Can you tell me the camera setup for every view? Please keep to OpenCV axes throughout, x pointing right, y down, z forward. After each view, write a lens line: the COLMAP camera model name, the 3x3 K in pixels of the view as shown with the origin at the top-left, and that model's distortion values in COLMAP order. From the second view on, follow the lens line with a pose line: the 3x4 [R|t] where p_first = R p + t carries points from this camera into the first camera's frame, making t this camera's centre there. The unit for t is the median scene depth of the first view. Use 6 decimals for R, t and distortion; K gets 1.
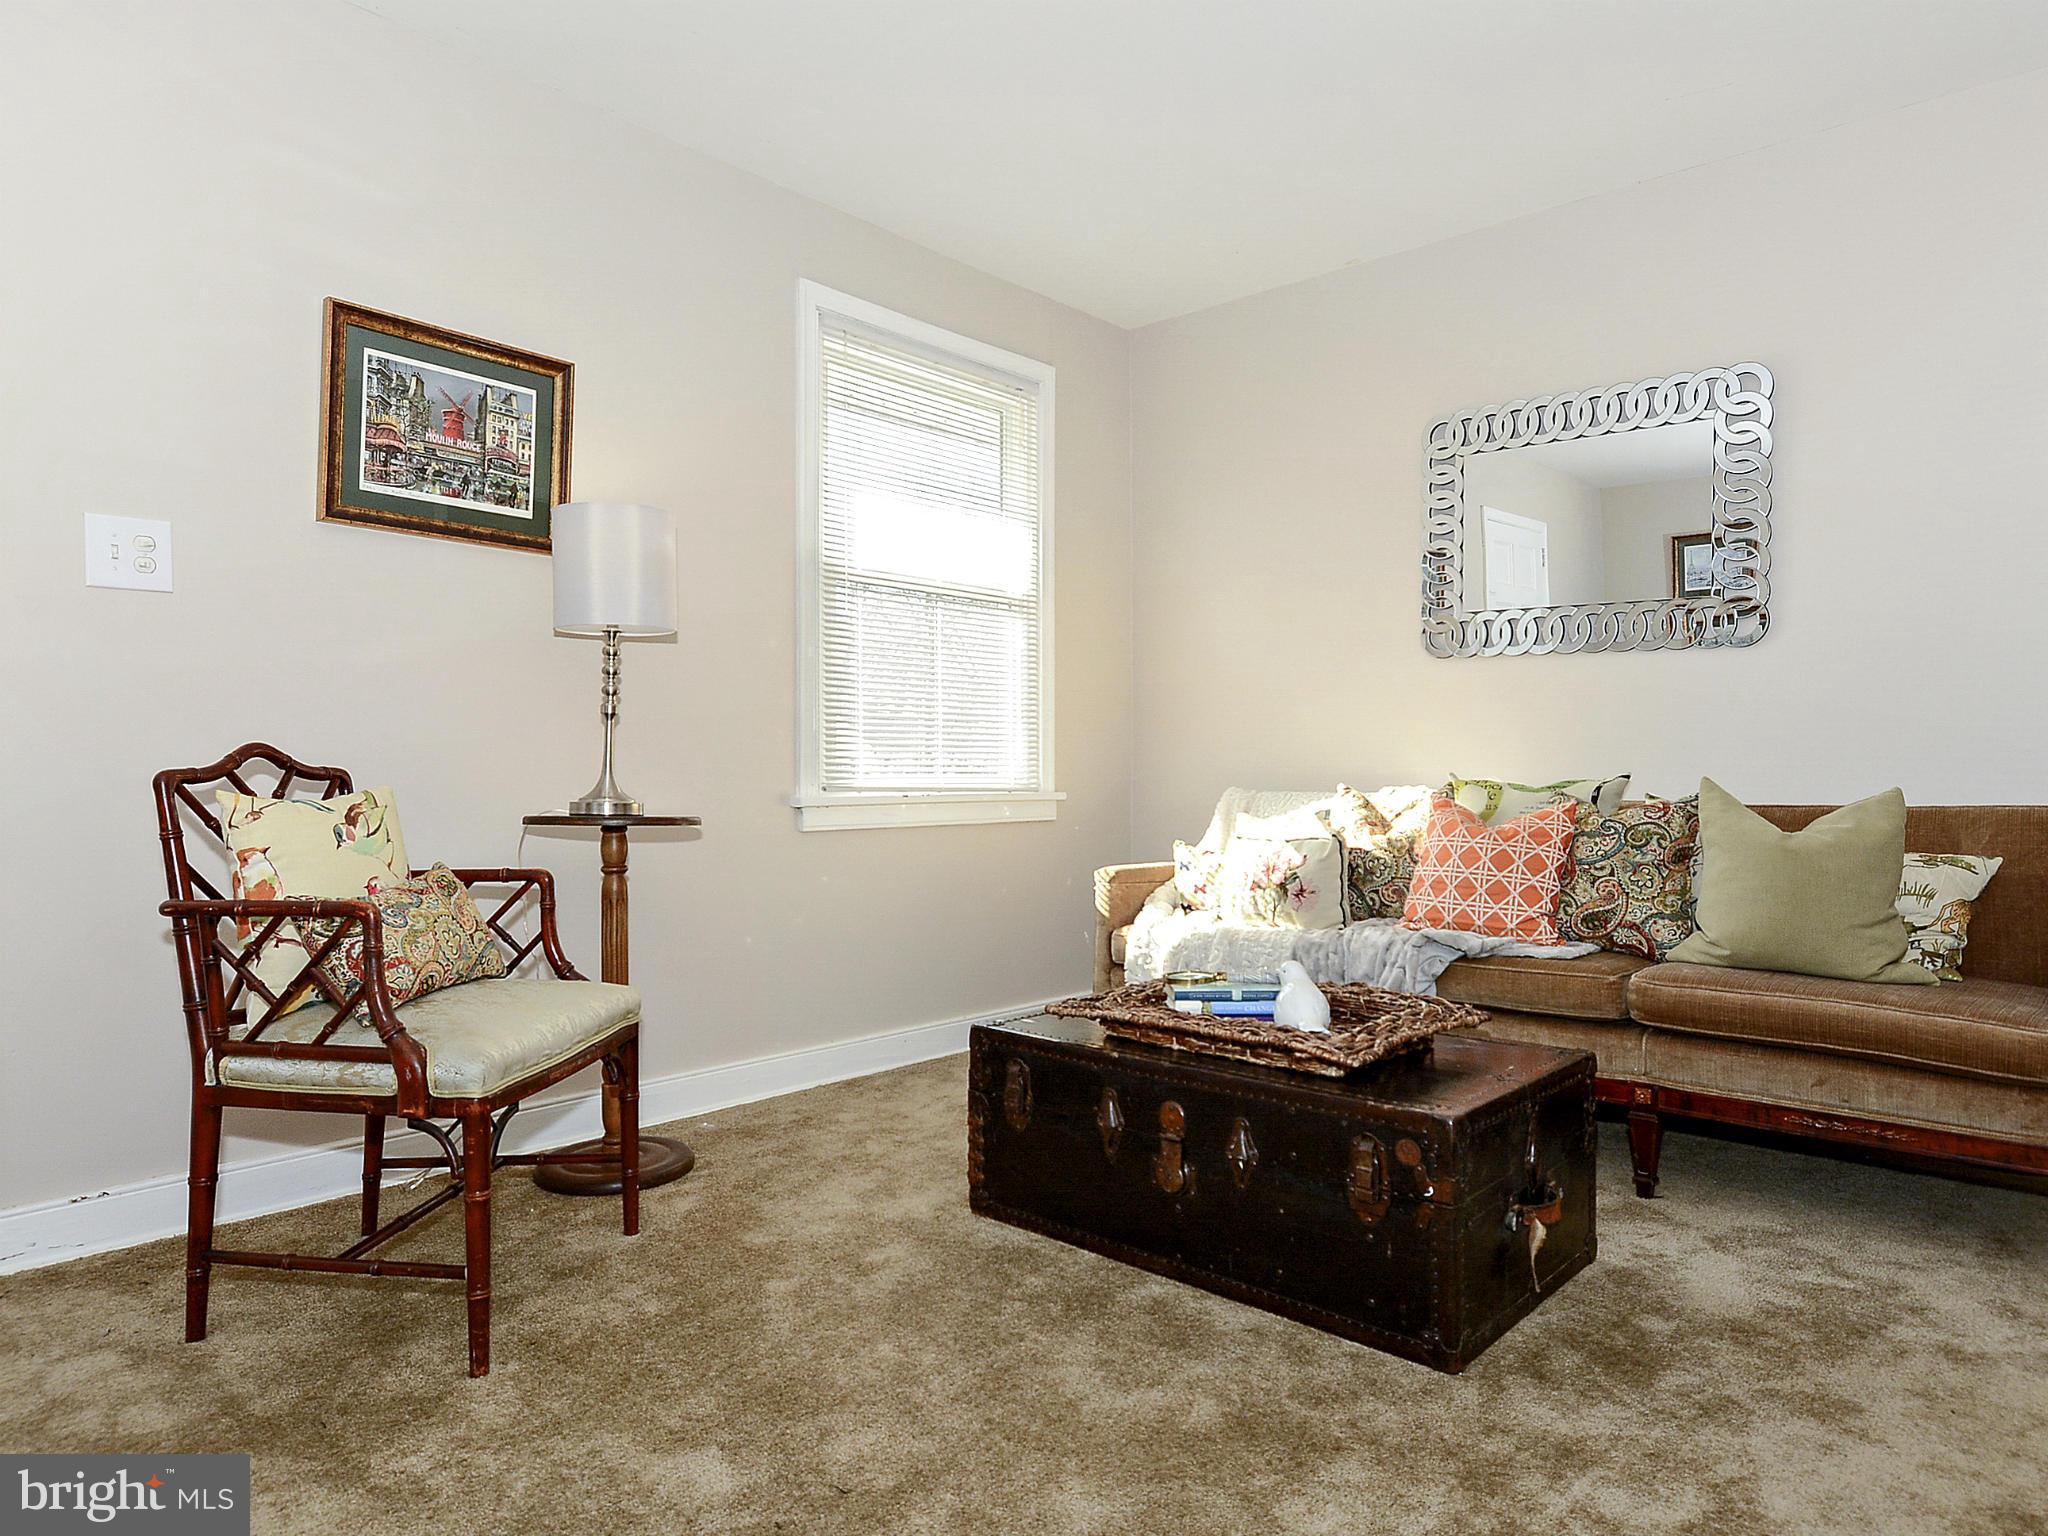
lens RADIAL K [[1269.9, 0, 1036.5], [0, 1269.9, 762.9], [0, 0, 1]] dist [0.023415, -0.020494]
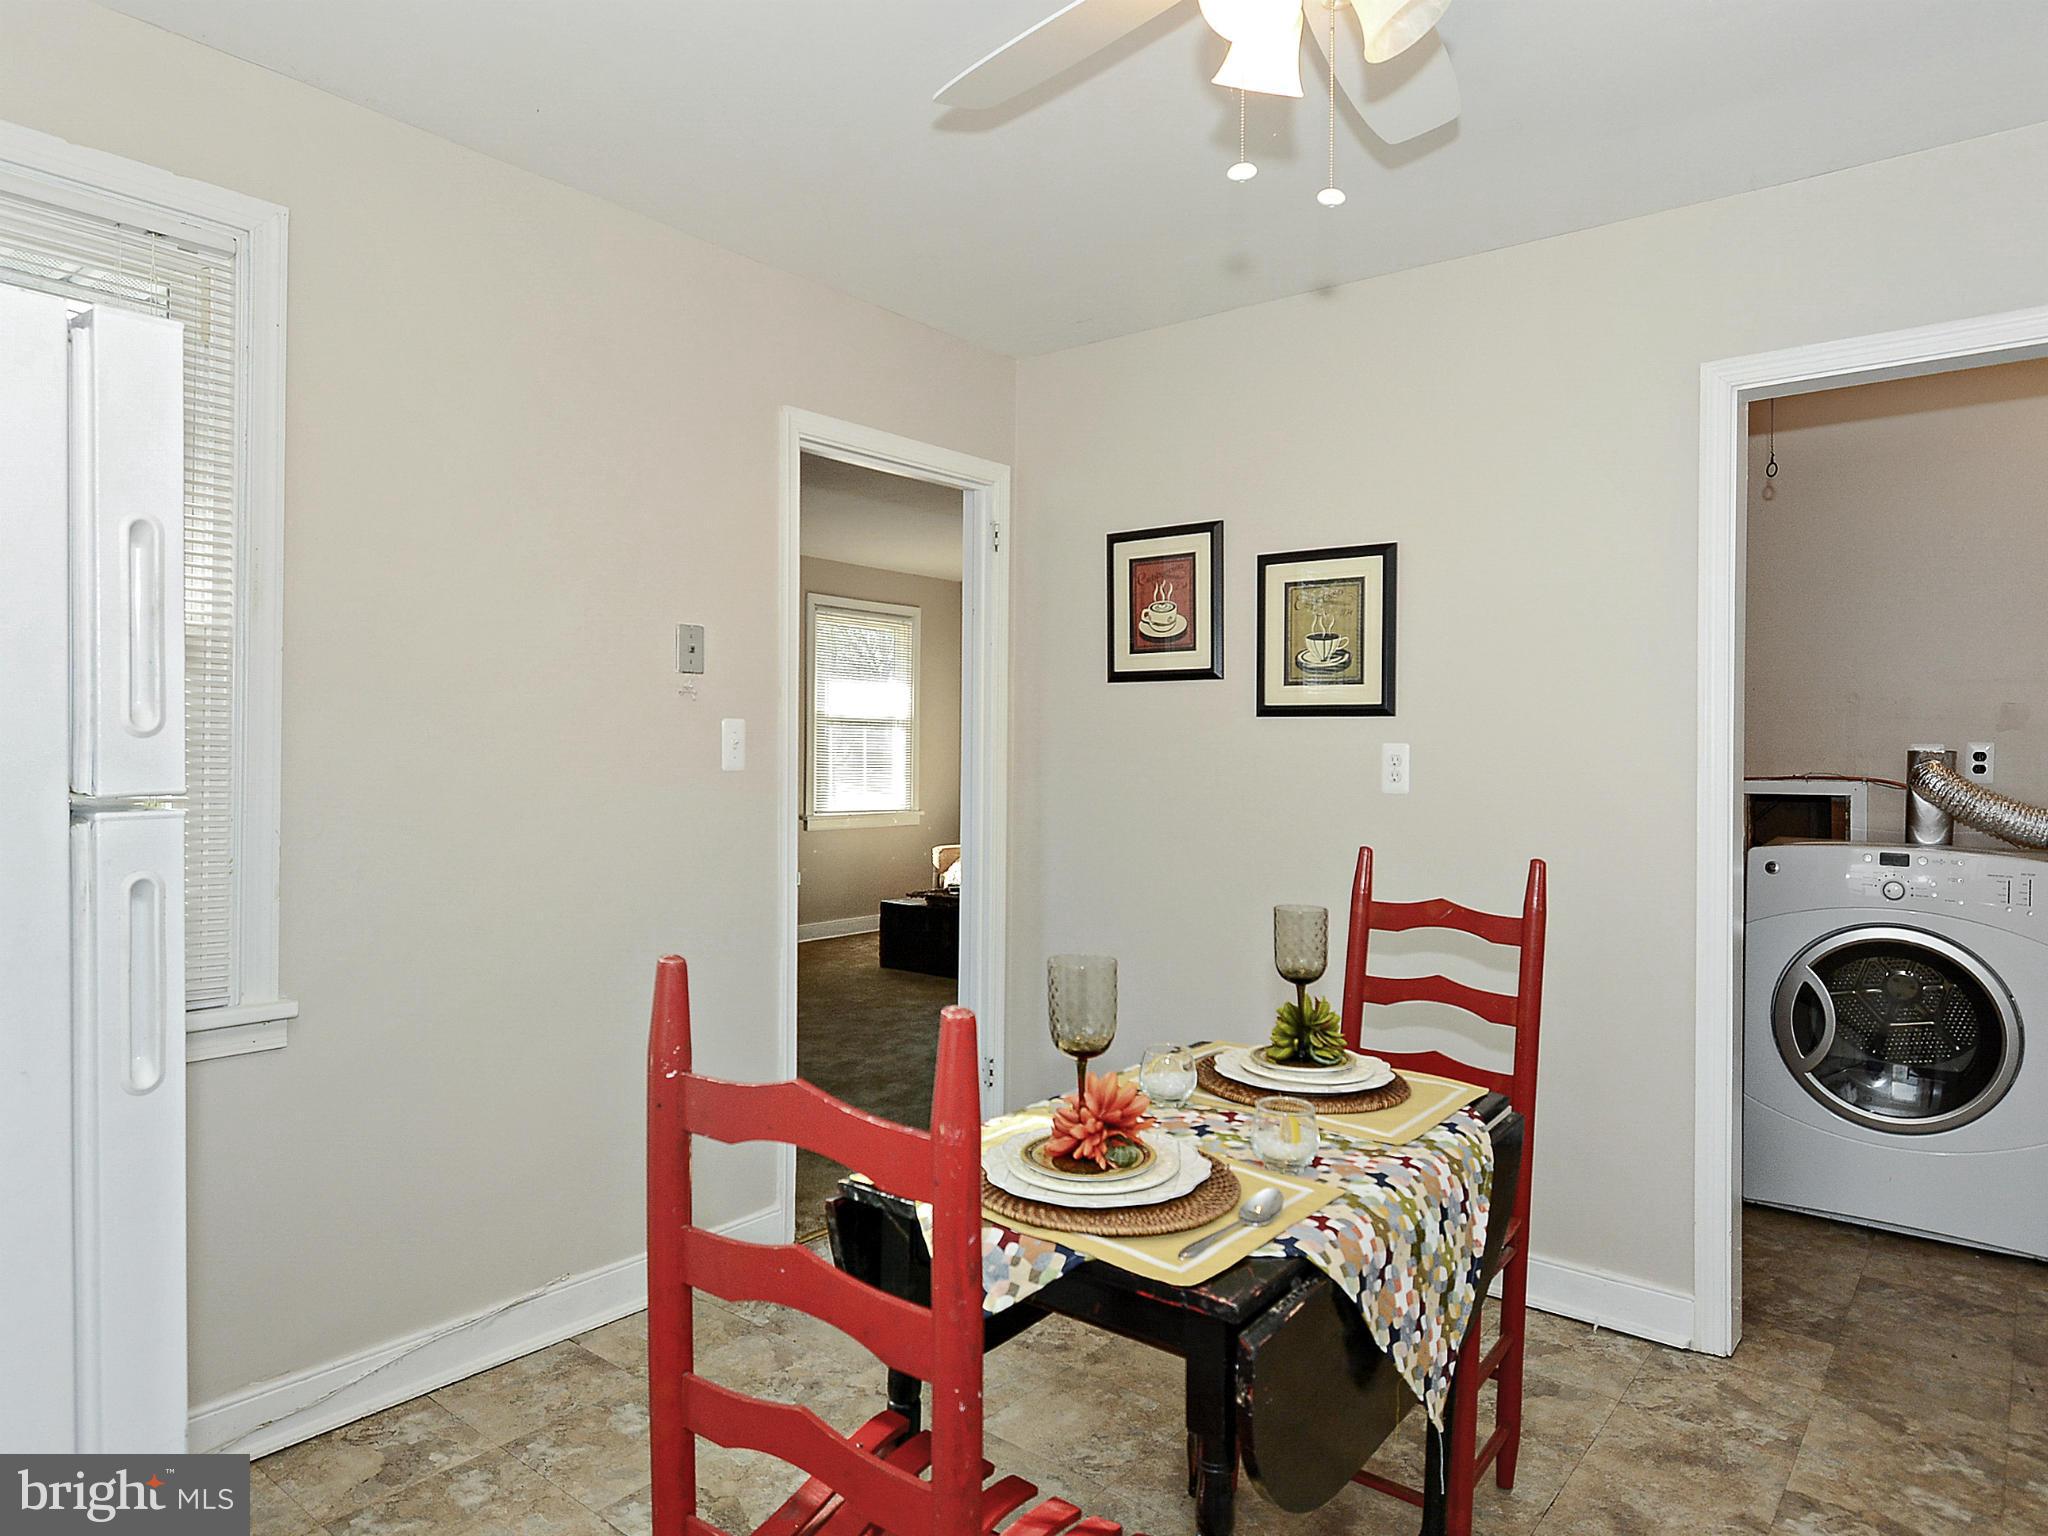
lens RADIAL K [[1269.9, 0, 1036.5], [0, 1269.9, 762.9], [0, 0, 1]] dist [0.023415, -0.020494]
pose [[0.997176, 0.006070, 0.074854, 0.081164], [-0.007179, 0.999868, 0.014550, -0.147702], [-0.074756, -0.015046, 0.997088, -1.838962]]
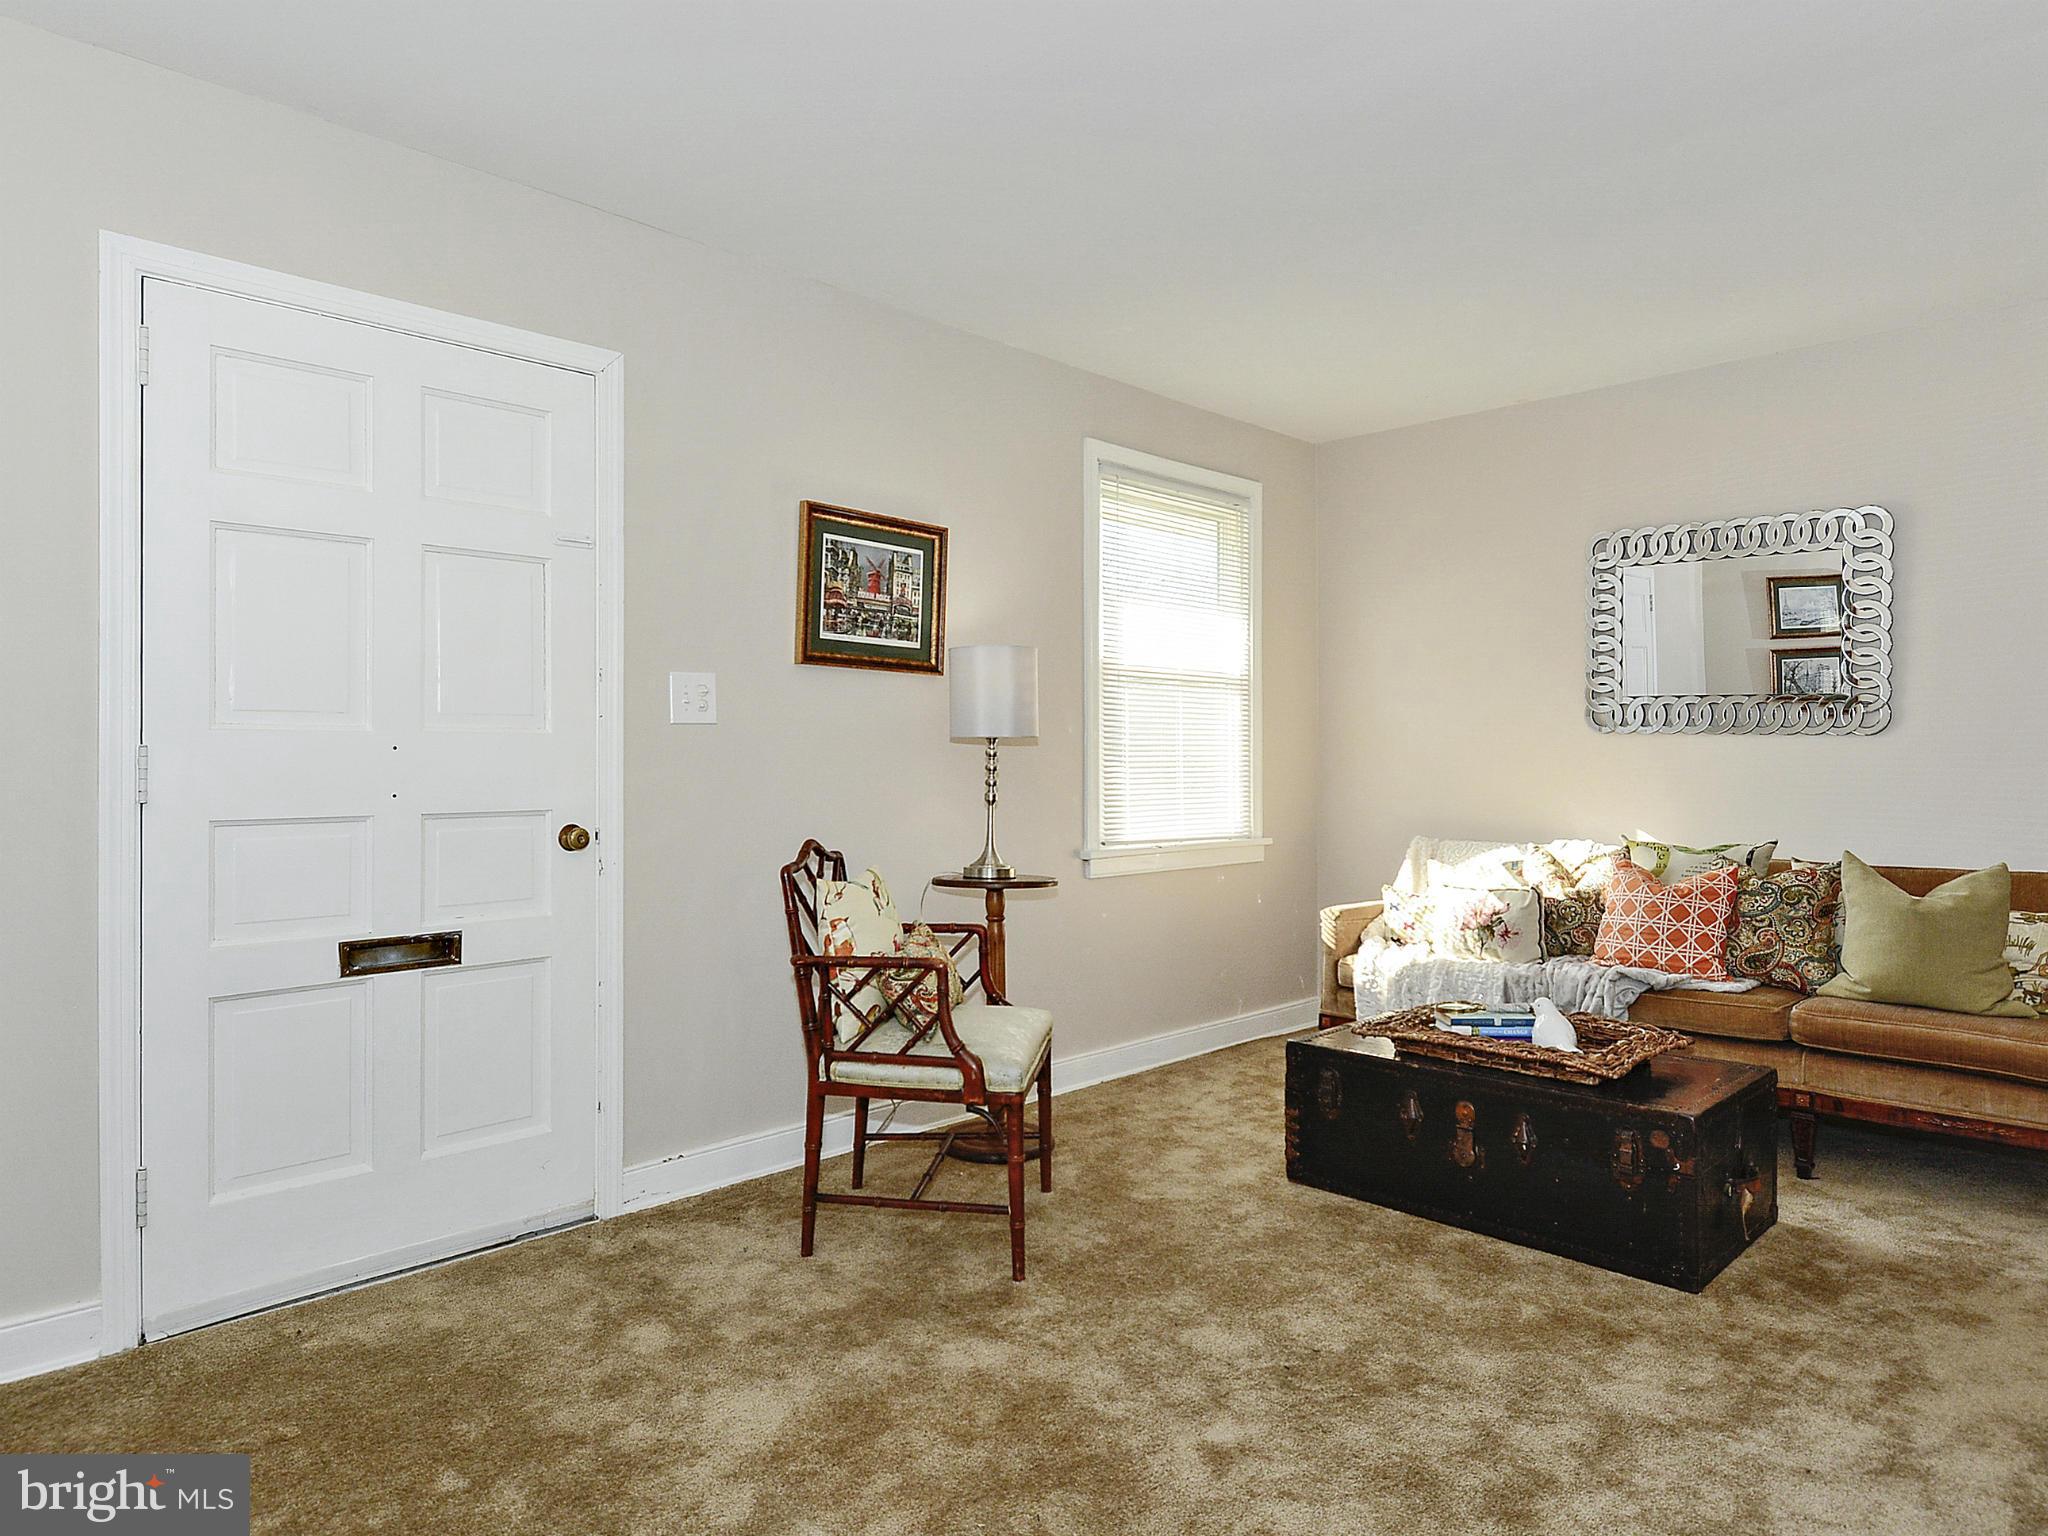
lens RADIAL K [[1267.1, 0, 1020.6], [0, 1267.1, 750.3], [0, 0, 1]] dist [0.025671, -0.019693]
pose [[0.998894, -0.001105, -0.047014, -0.262228], [0.000988, 0.999996, -0.002517, -0.094444], [0.047016, 0.002468, 0.998891, -0.341971]]
